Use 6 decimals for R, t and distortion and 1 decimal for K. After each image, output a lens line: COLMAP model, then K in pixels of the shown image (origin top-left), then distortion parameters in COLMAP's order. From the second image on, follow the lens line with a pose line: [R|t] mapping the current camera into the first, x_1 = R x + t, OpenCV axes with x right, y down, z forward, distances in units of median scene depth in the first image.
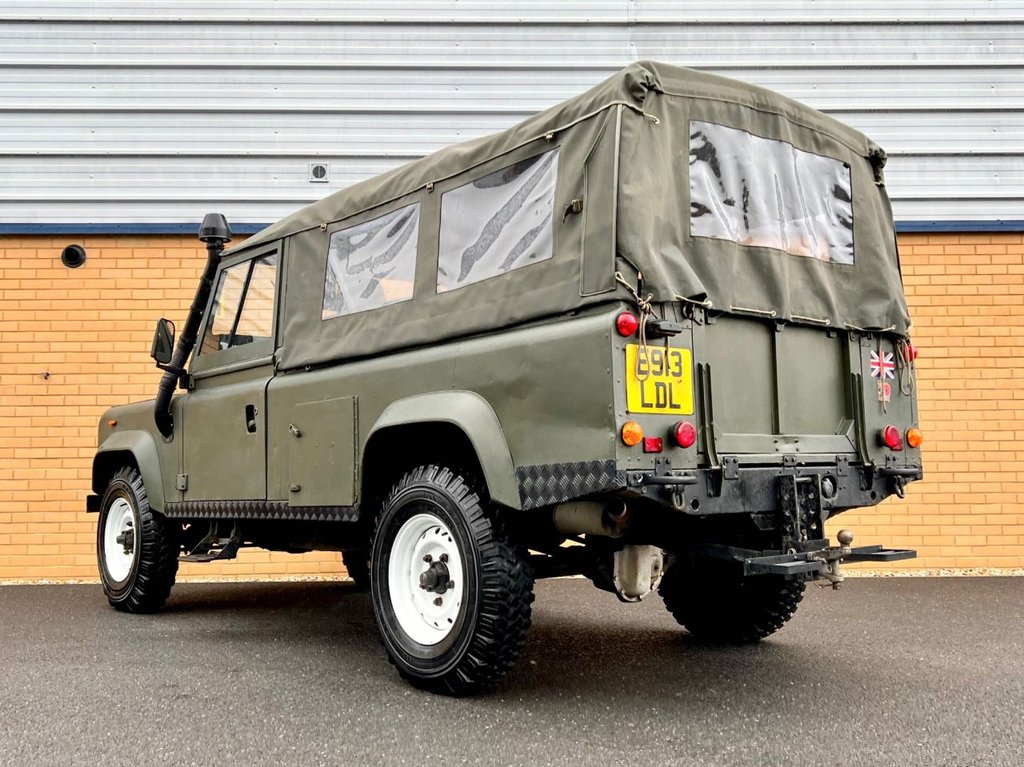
lens RADIAL K [[1079.2, 0, 525.0], [0, 1079.2, 395.6], [0, 0, 1]] dist [0.148137, -0.322886]
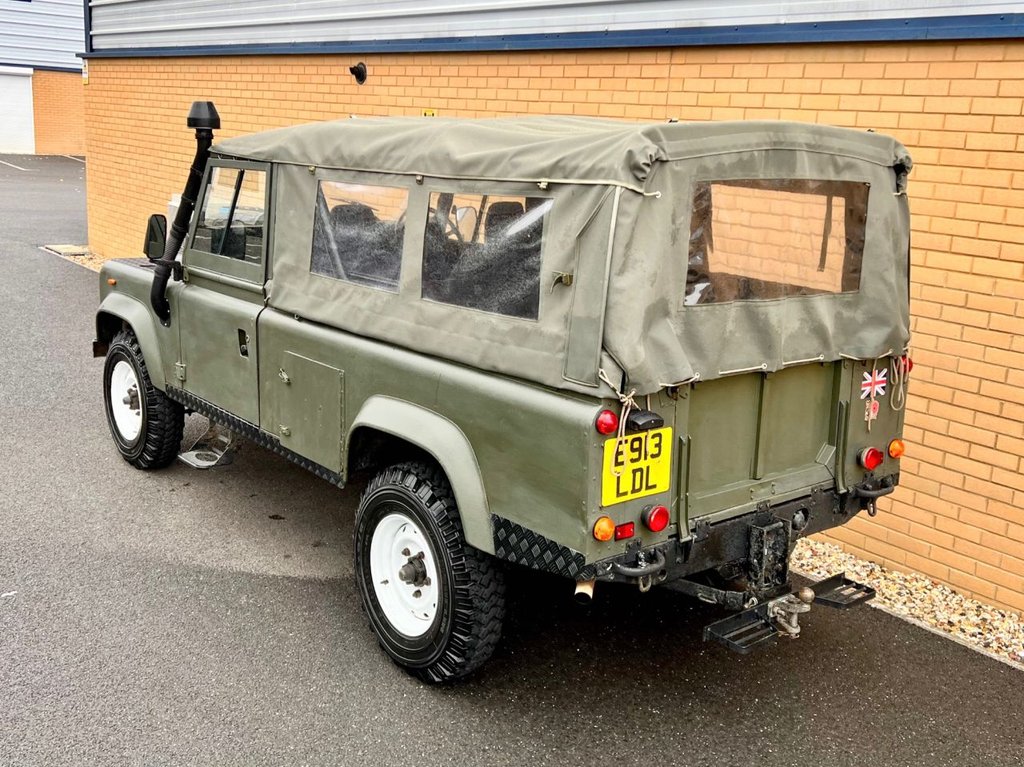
lens RADIAL K [[1046.7, 0, 503.1], [0, 1046.7, 369.5], [0, 0, 1]] dist [0.131297, -0.229677]
pose [[0.998196, 0.055903, -0.021902, 0.014688], [-0.047124, 0.955514, 0.291158, -0.311744], [0.037205, -0.289601, 0.956424, 0.081488]]
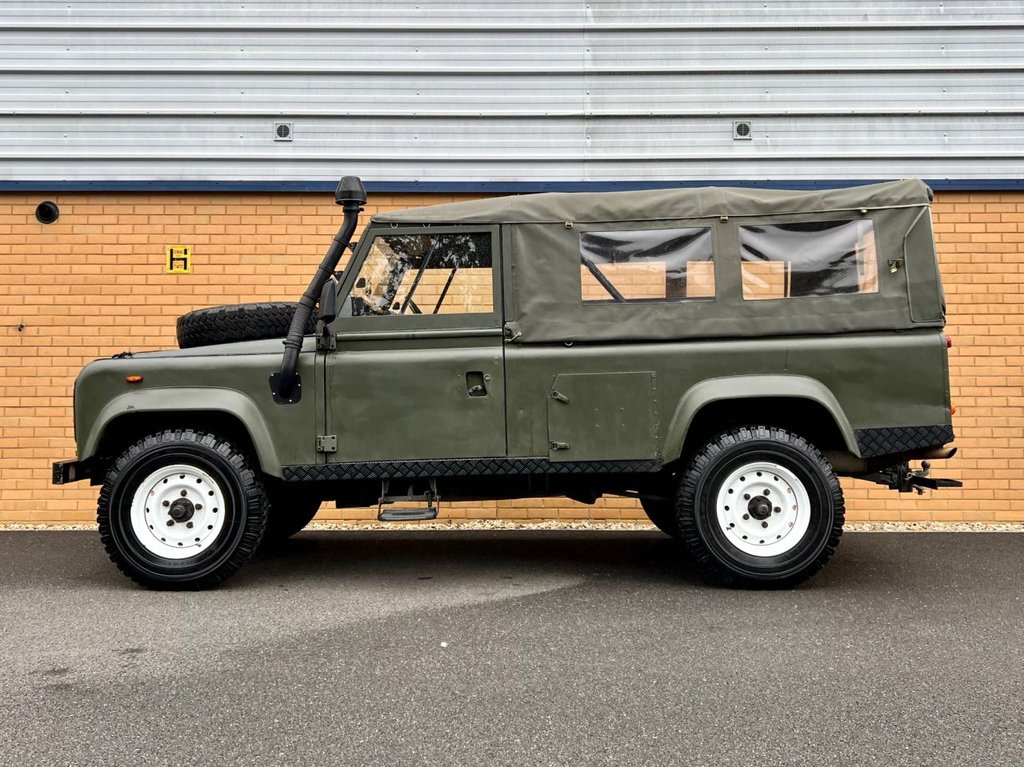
lens RADIAL K [[997.9, 0, 489.6], [0, 997.9, 335.7], [0, 0, 1]] dist [0.131572, -0.220605]
pose [[0.661711, 0.047025, 0.748283, -1.235656], [-0.046253, 0.998691, -0.021859, -0.007728], [-0.748331, -0.020146, 0.663020, 0.399825]]
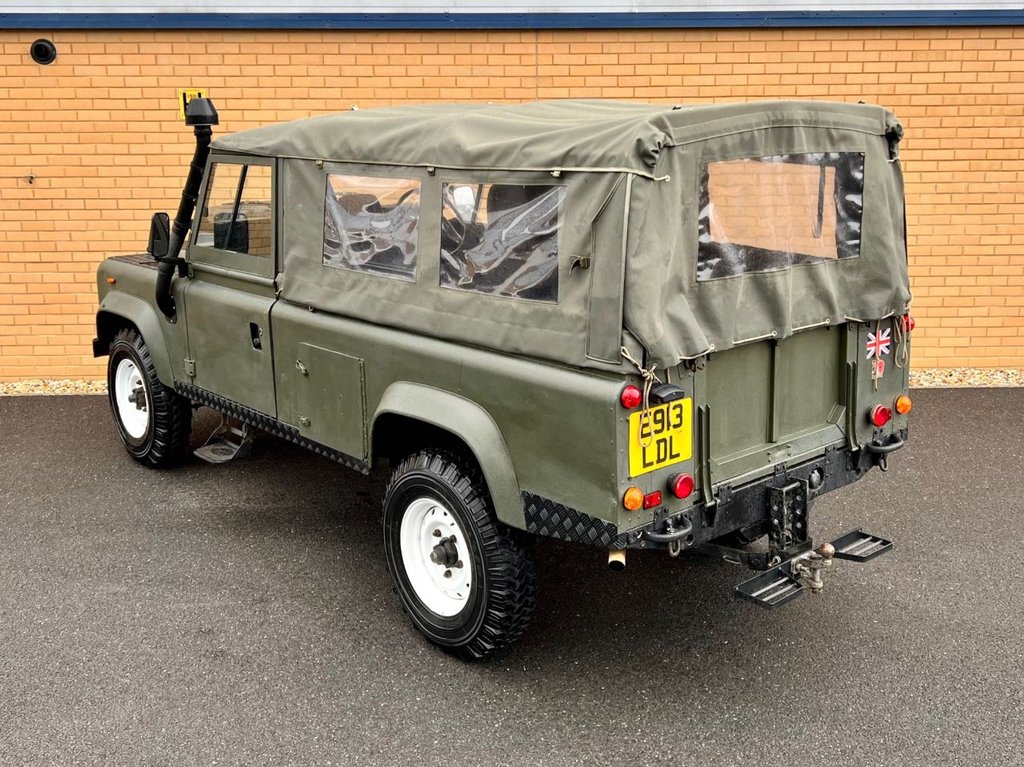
lens RADIAL K [[1097.2, 0, 513.7], [0, 1097.2, 334.7], [0, 0, 1]] dist [0.141383, -0.283489]
pose [[0.999996, -0.000138, 0.002818, -0.016666], [-0.000676, 0.957980, 0.286833, -0.343143], [-0.002739, -0.286834, 0.957977, 0.011558]]
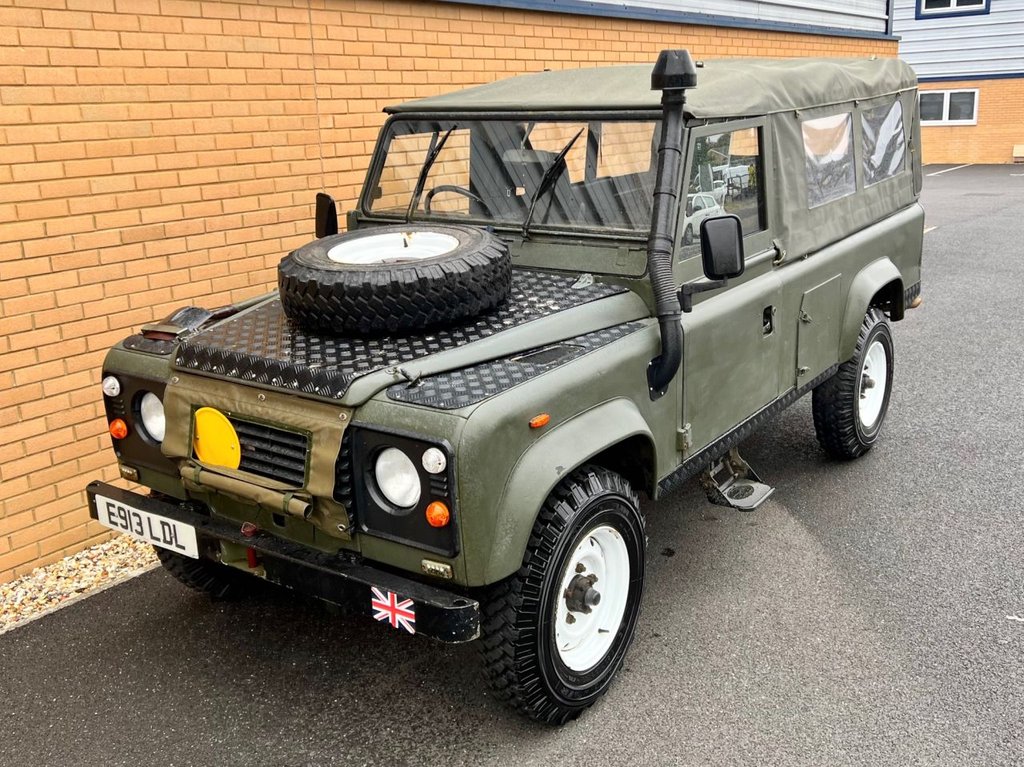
lens RADIAL K [[1046.7, 0, 503.1], [0, 1046.7, 369.5], [0, 0, 1]] dist [0.131297, -0.229677]
pose [[-0.240849, -0.232841, 0.942219, -1.281287], [-0.025938, 0.971994, 0.233569, -0.171710], [-0.970216, 0.031816, -0.240143, 1.766238]]
